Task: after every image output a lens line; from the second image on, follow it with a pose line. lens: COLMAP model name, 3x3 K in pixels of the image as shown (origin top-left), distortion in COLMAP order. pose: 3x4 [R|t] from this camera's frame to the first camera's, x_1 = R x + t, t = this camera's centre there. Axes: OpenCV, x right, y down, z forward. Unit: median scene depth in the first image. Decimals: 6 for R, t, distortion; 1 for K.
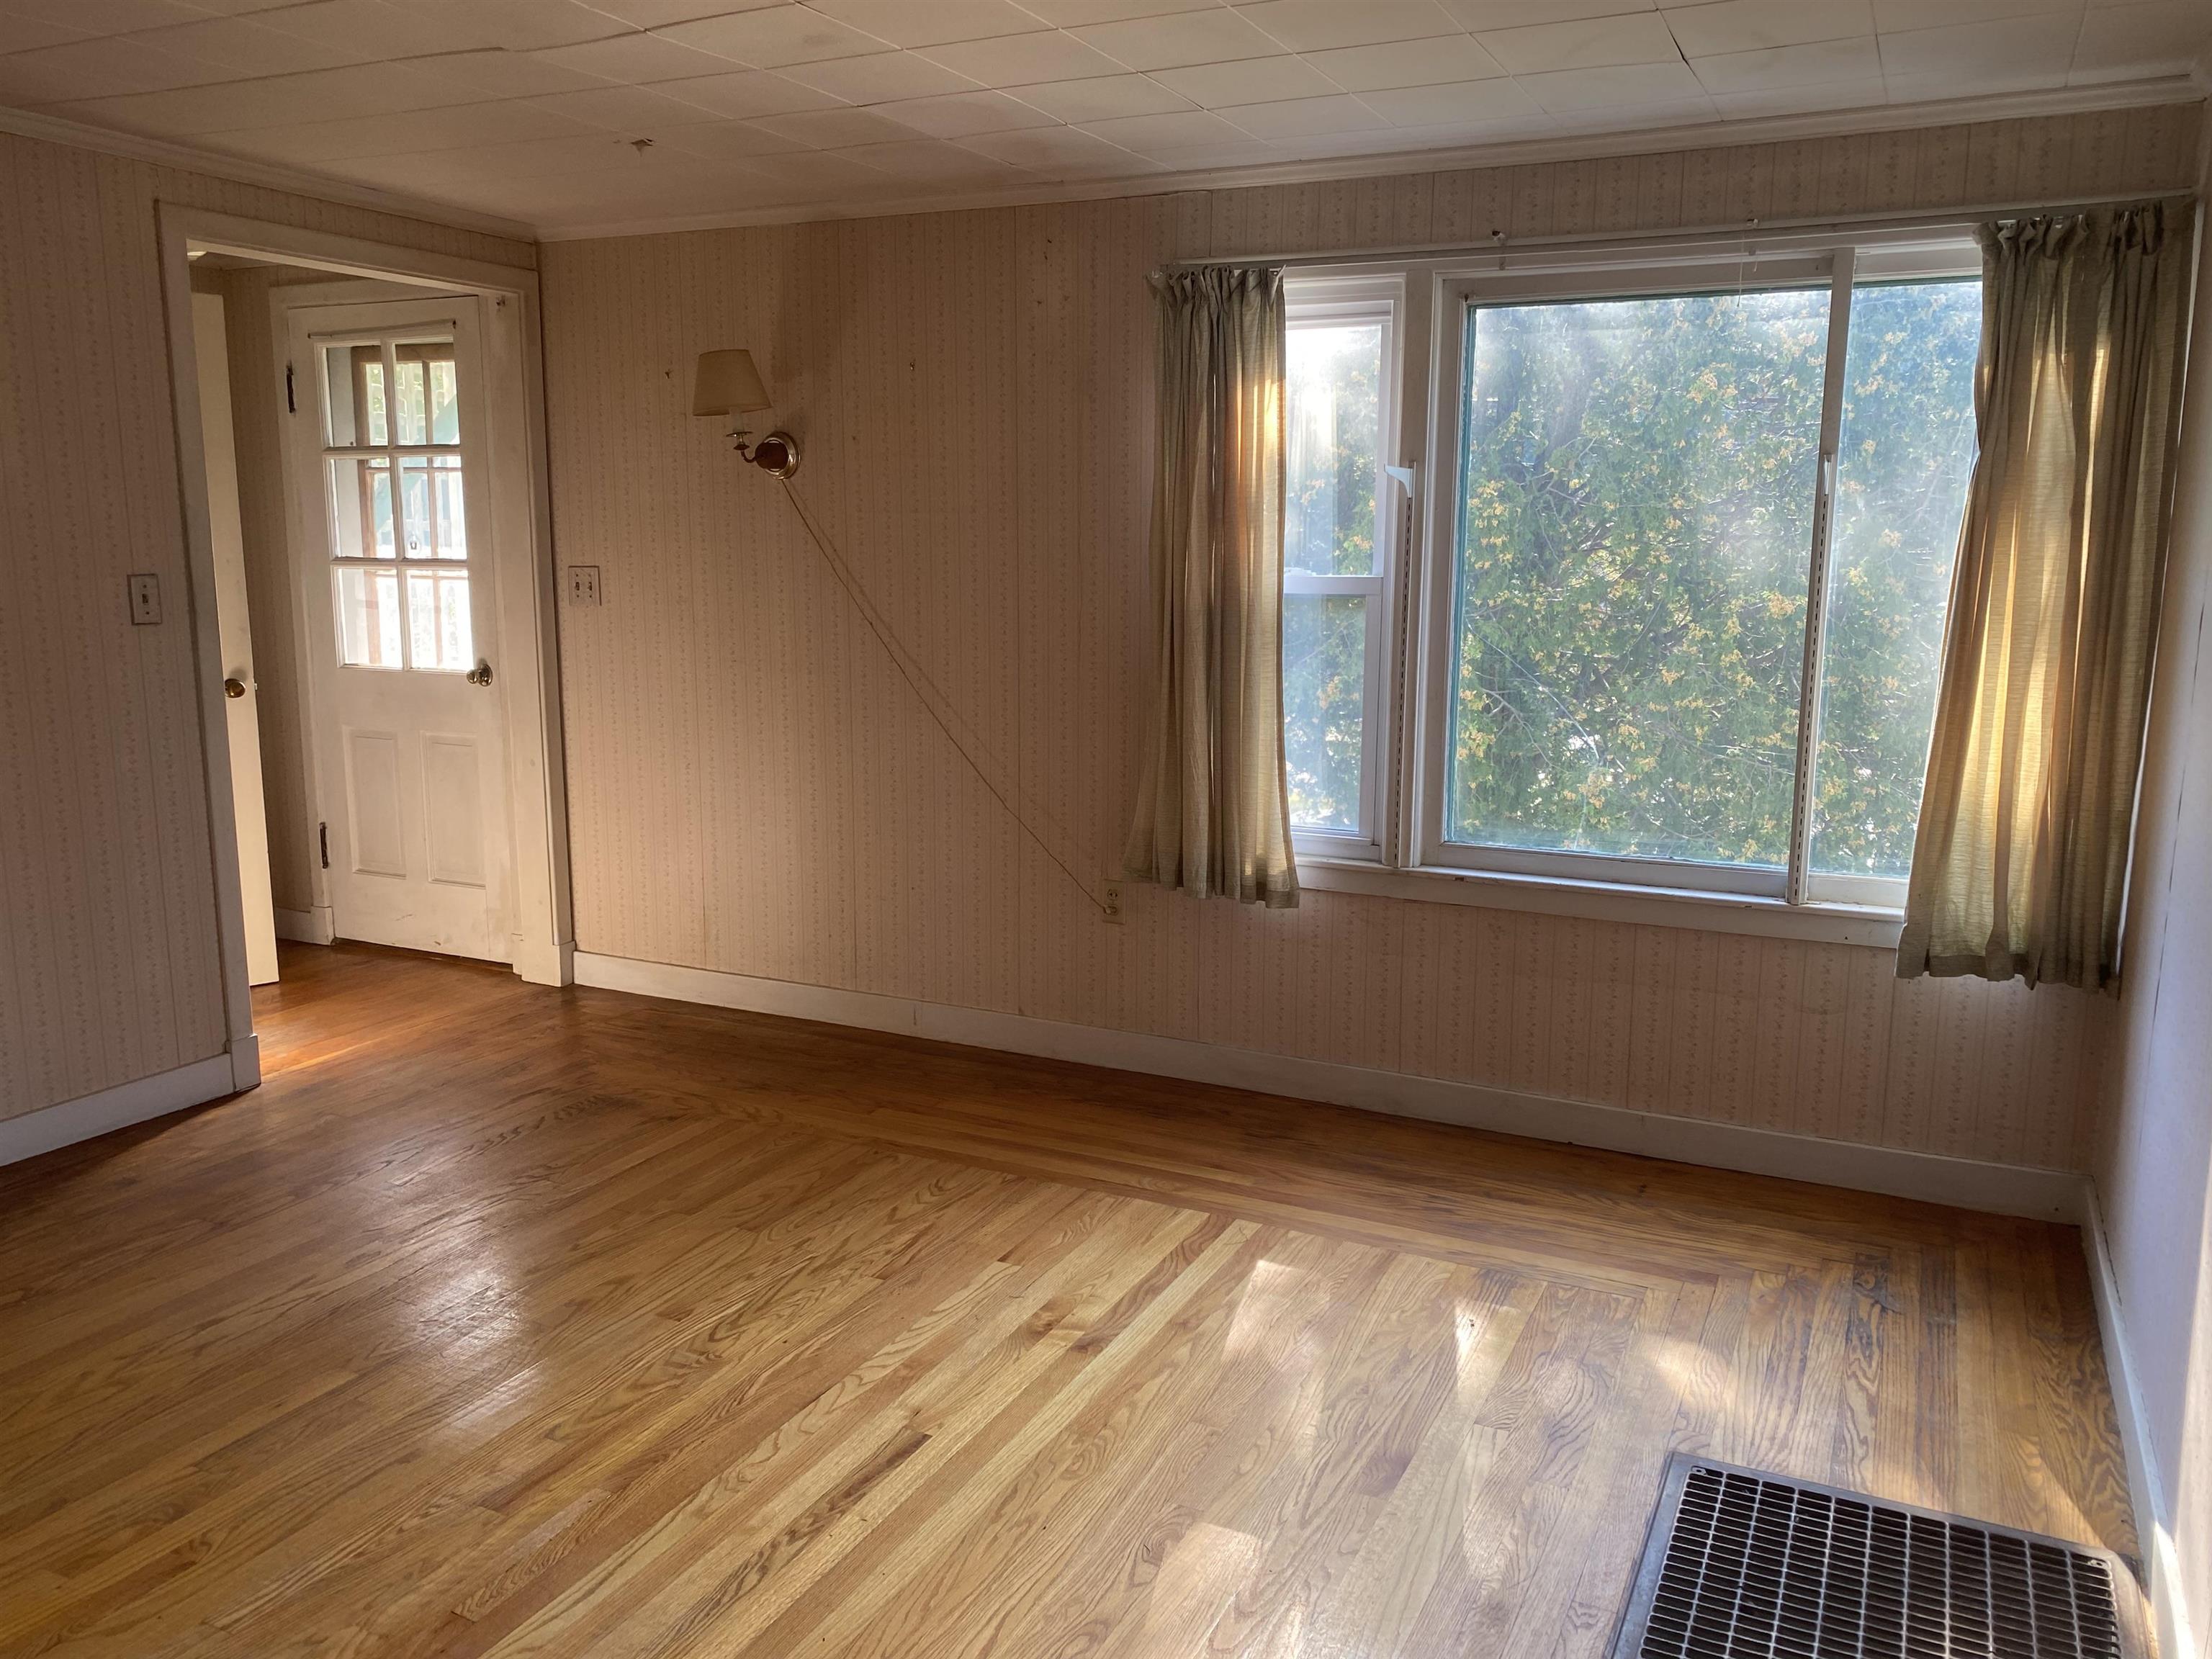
lens RADIAL K [[1711.3, 0, 1092.0], [0, 1711.3, 821.1], [0, 0, 1]] dist [0.067816, -0.075407]
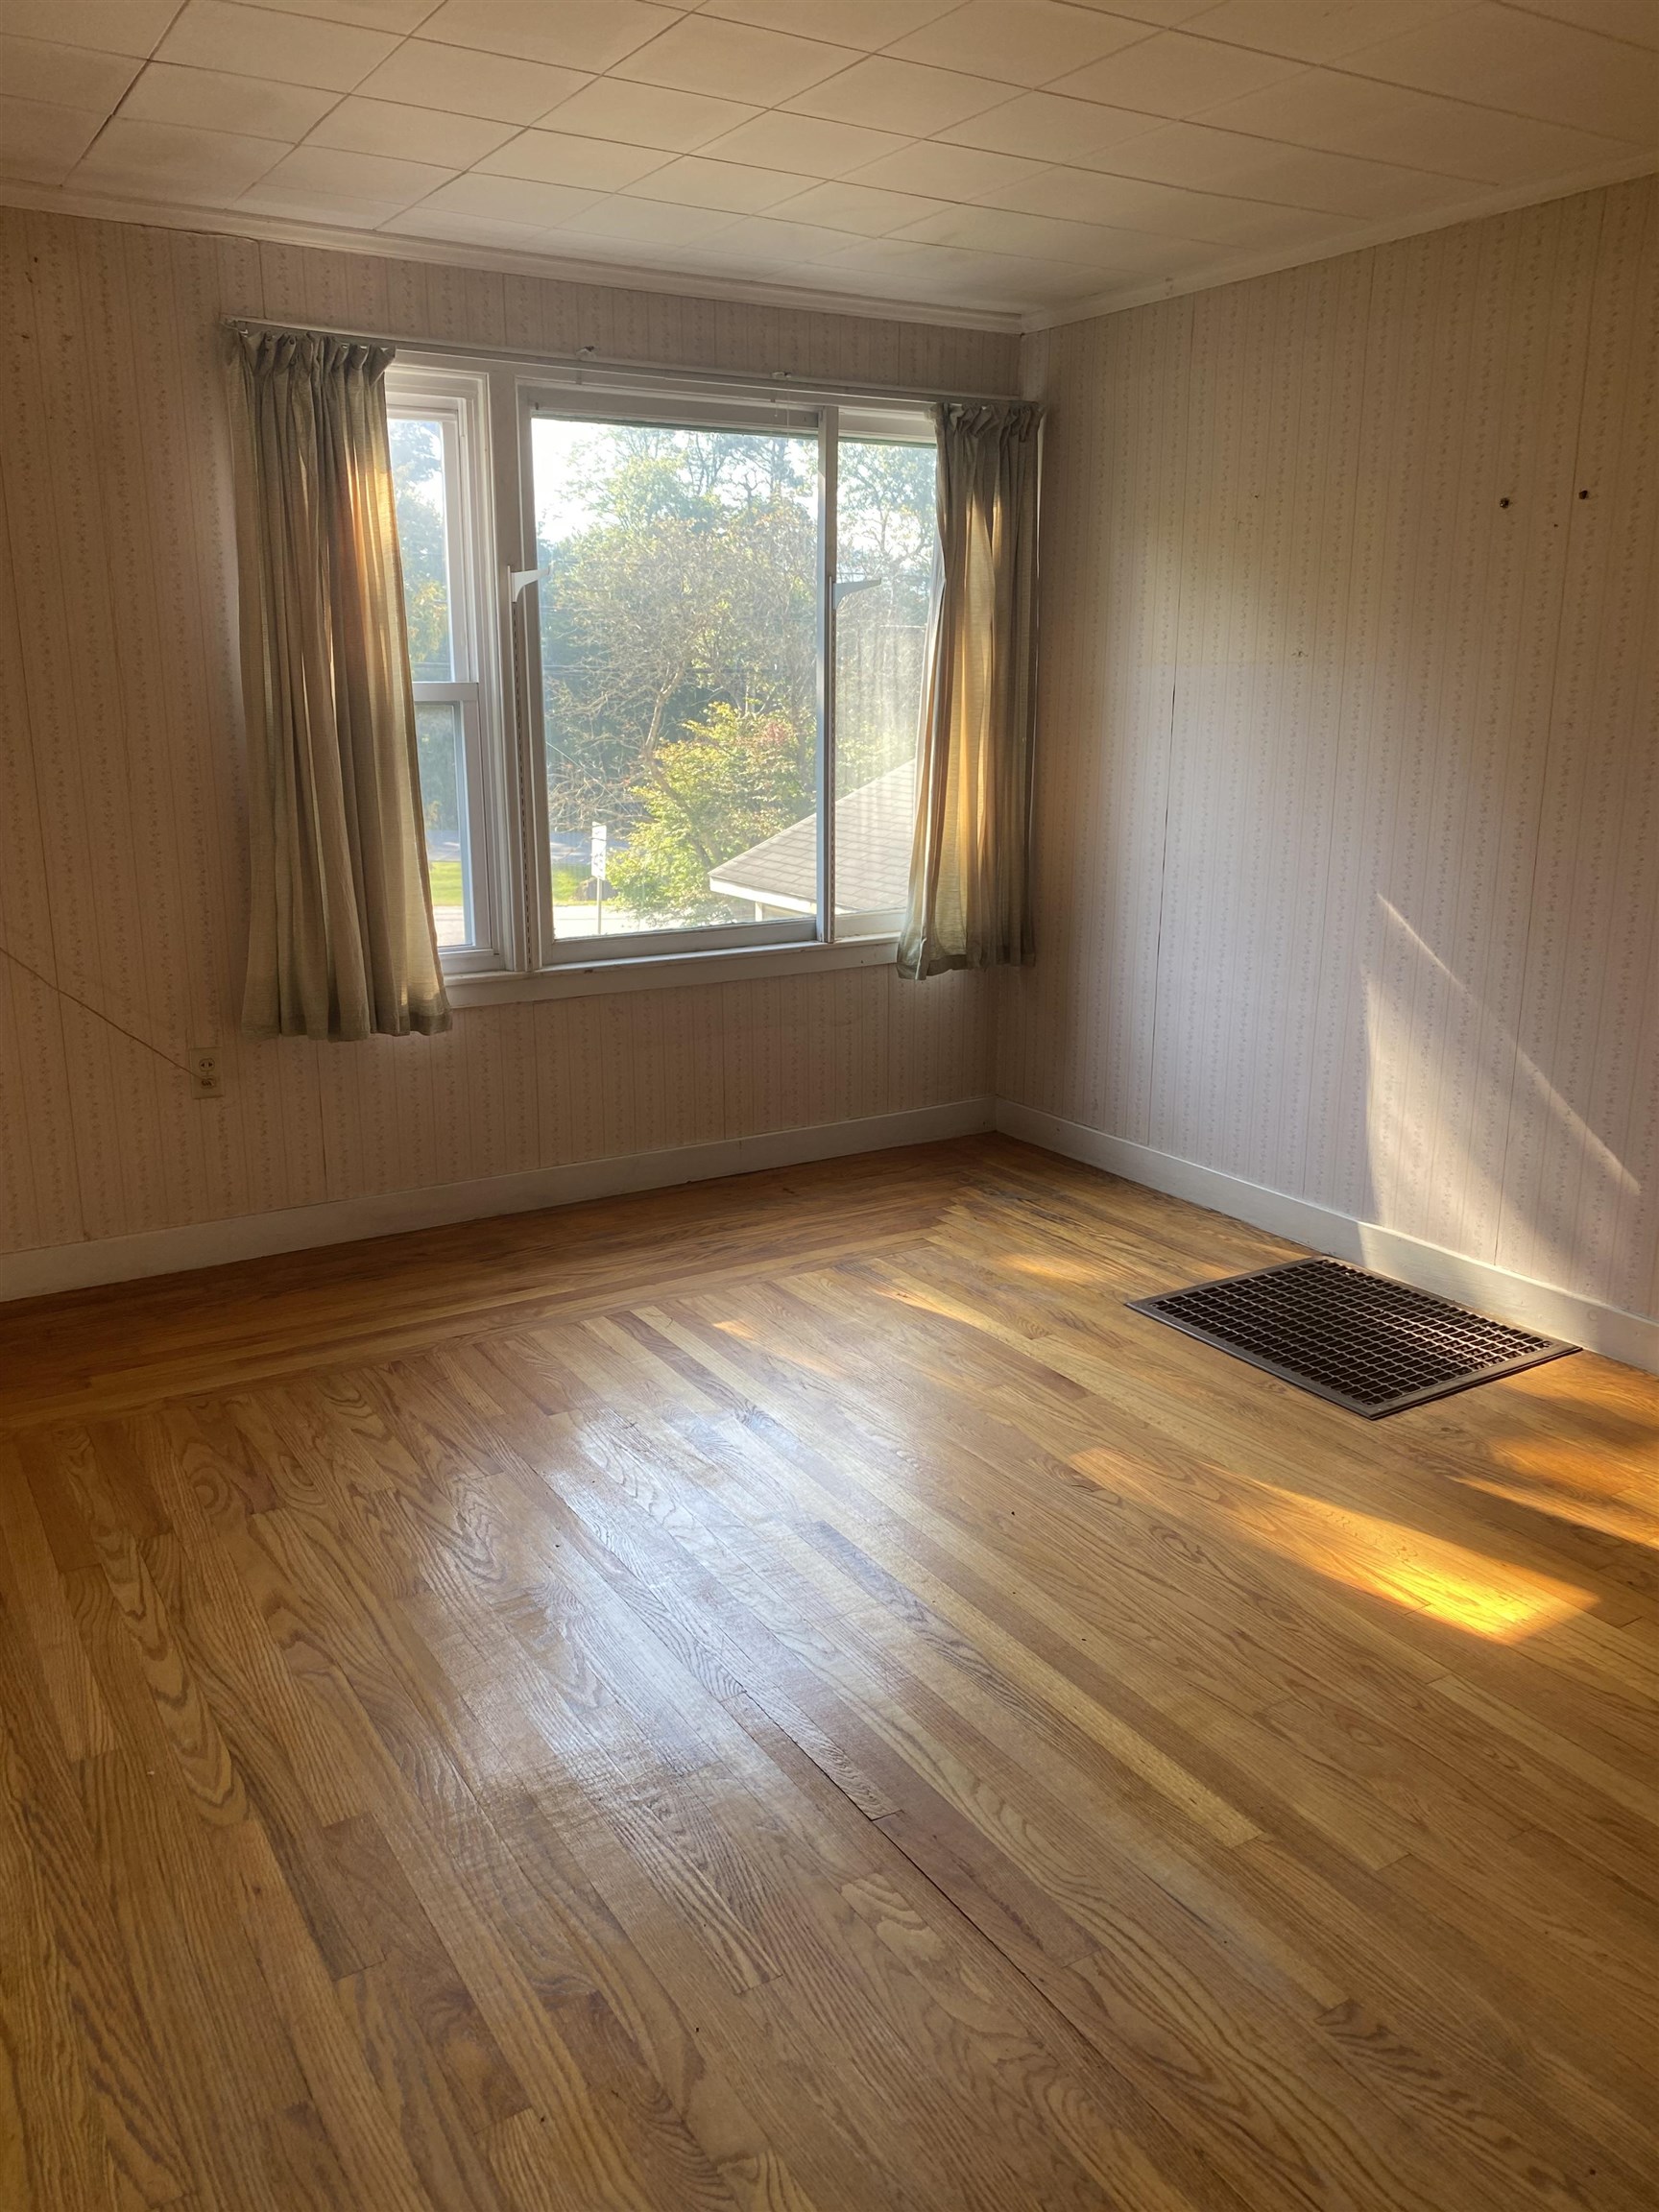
lens RADIAL K [[1711.3, 0, 820.7], [0, 1711.3, 1096.3], [0, 0, 1]] dist [0.067816, -0.075407]
pose [[0.531403, -0.211694, 0.820242, -0.654056], [0.149213, 0.976524, 0.155360, -0.037263], [-0.833874, 0.039832, 0.550515, 0.318451]]
